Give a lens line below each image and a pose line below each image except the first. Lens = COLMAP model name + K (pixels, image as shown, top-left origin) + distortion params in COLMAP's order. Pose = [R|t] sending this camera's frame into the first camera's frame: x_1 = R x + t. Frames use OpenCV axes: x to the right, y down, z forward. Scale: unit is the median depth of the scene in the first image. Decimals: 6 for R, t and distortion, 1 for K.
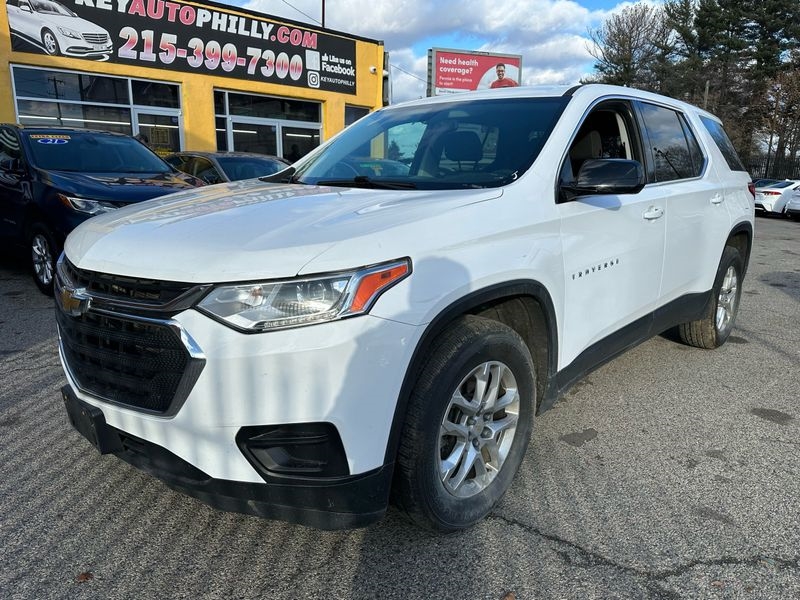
lens RADIAL K [[558.1, 0, 388.9], [0, 558.1, 309.1], [0, 0, 1]] dist [0.006640, -0.018941]
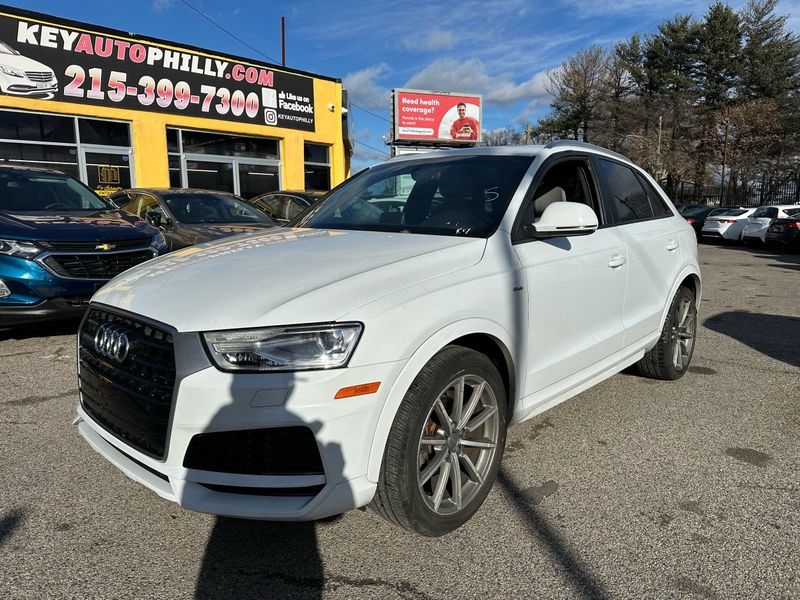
lens RADIAL K [[558.1, 0, 387.4], [0, 558.1, 311.7], [0, 0, 1]] dist [0.006640, -0.018941]
pose [[0.998468, -0.027819, 0.047841, 0.015623], [0.030653, 0.997754, -0.059566, -0.001544], [-0.046076, 0.060942, 0.997077, 0.026486]]
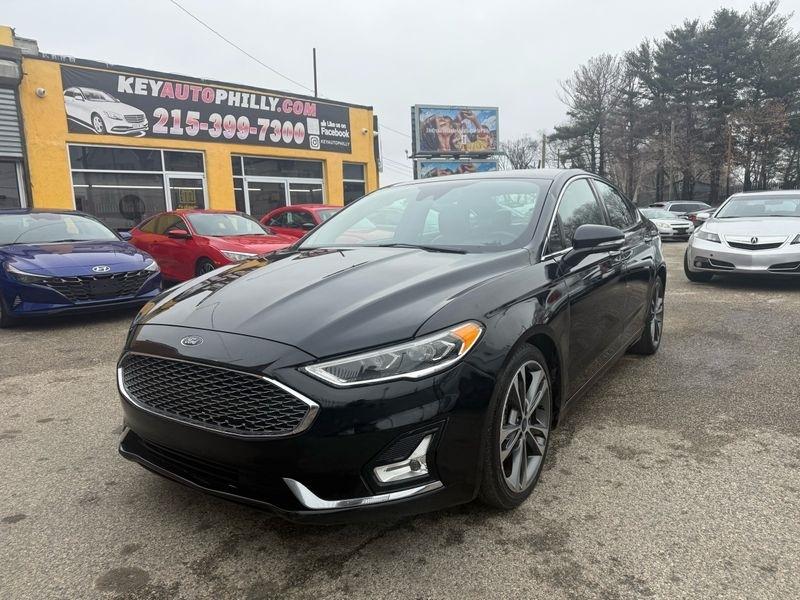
lens RADIAL K [[558.1, 0, 399.5], [0, 558.1, 319.3], [0, 0, 1]] dist [0.006640, -0.018941]
pose [[0.997881, -0.058127, 0.029247, -0.015000], [0.059961, 0.995994, -0.066339, 0.045075], [-0.025273, 0.067952, 0.997368, -0.143193]]
